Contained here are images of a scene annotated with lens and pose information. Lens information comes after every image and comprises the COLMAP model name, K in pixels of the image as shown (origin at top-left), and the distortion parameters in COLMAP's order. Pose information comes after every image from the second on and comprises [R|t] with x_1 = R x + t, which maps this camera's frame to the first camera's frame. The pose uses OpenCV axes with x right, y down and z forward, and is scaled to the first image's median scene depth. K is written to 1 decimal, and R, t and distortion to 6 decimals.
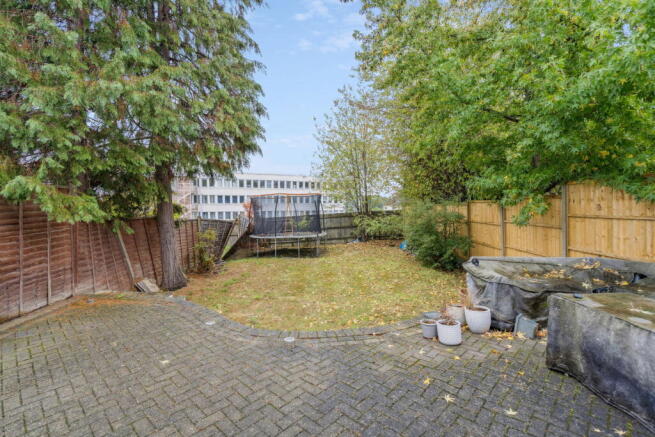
lens RADIAL K [[306.1, 0, 314.3], [0, 306.1, 205.1], [0, 0, 1]] dist [-0.002517, 0.000542]
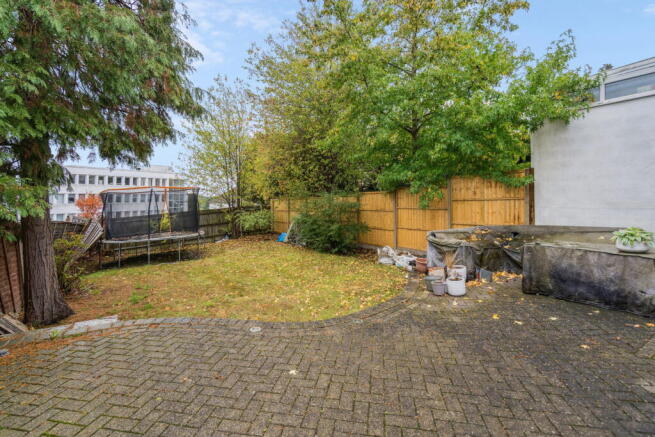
lens RADIAL K [[306.1, 0, 329.5], [0, 306.1, 189.5], [0, 0, 1]] dist [-0.002517, 0.000542]
pose [[0.838336, 0.001966, 0.545150, -0.336925], [0.020730, 0.999155, -0.035481, 0.018817], [-0.544759, 0.041046, 0.837587, 0.089753]]
